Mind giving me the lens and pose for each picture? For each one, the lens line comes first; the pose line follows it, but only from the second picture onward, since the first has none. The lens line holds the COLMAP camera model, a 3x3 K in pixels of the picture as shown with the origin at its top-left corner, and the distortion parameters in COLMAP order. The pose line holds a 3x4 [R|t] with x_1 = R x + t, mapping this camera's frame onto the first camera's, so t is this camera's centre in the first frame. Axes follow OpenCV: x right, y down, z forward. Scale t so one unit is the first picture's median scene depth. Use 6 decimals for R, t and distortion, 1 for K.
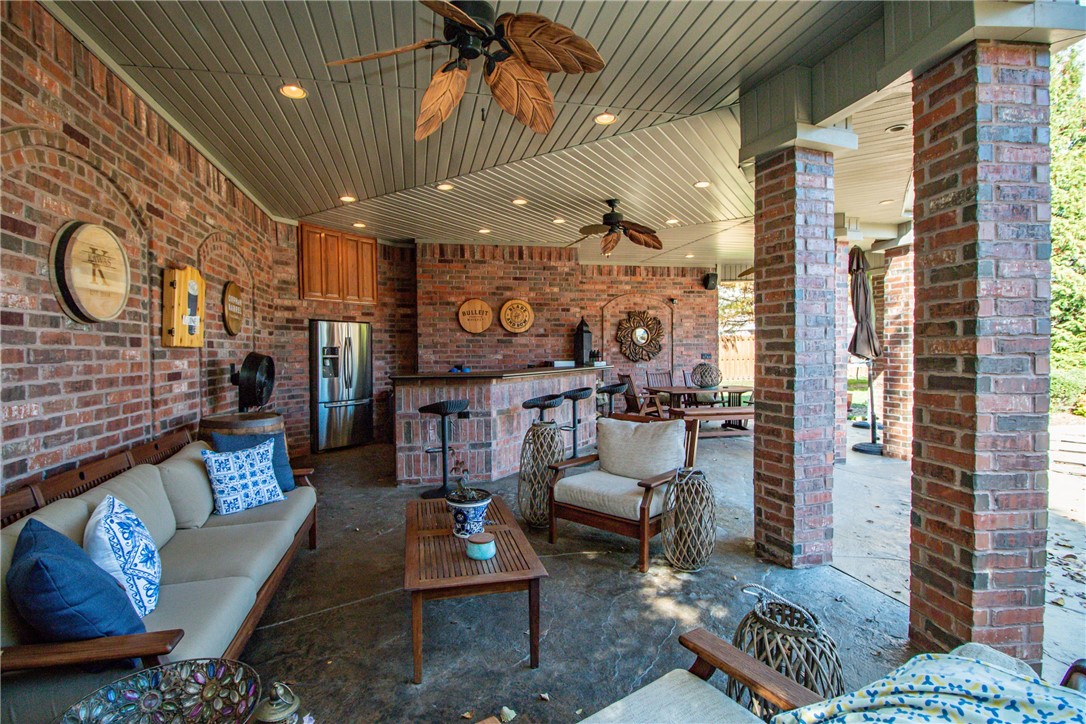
lens RADIAL K [[508.7, 0, 537.0], [0, 508.7, 362.5], [0, 0, 1]] dist [-0.020560, -0.003096]
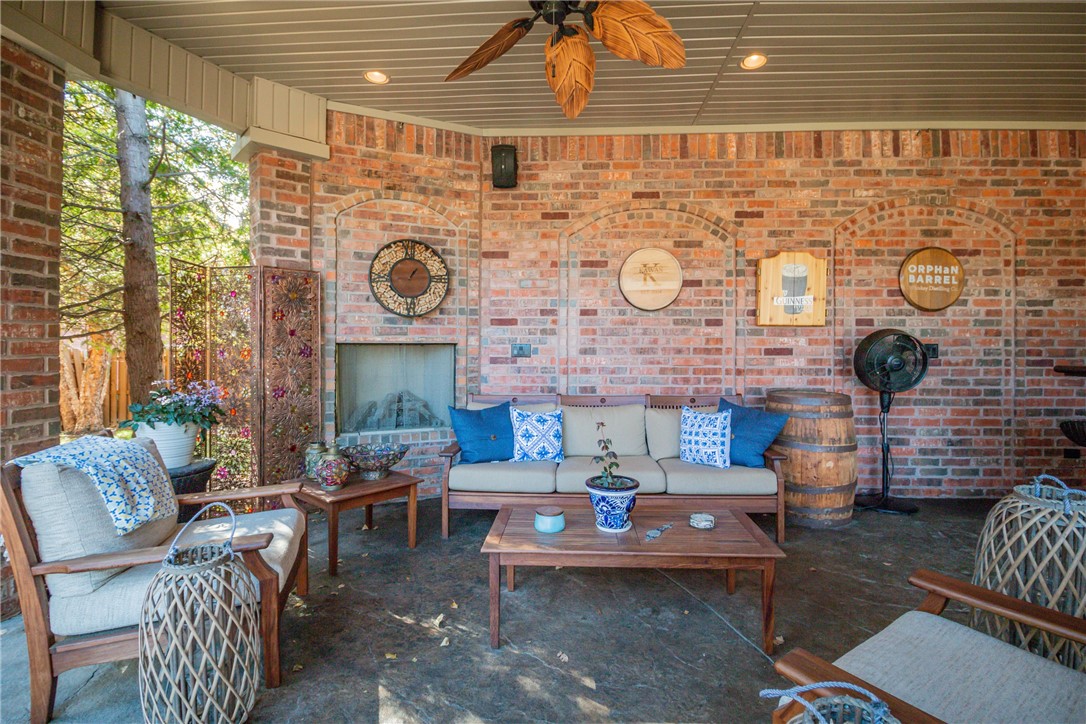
lens RADIAL K [[508.7, 0, 552.0], [0, 508.7, 355.8], [0, 0, 1]] dist [-0.020560, -0.003096]
pose [[-0.290405, 0.016682, -0.956758, 0.242107], [-0.022021, 0.999467, 0.024111, 0.009767], [0.956650, 0.028070, -0.289883, 0.392964]]
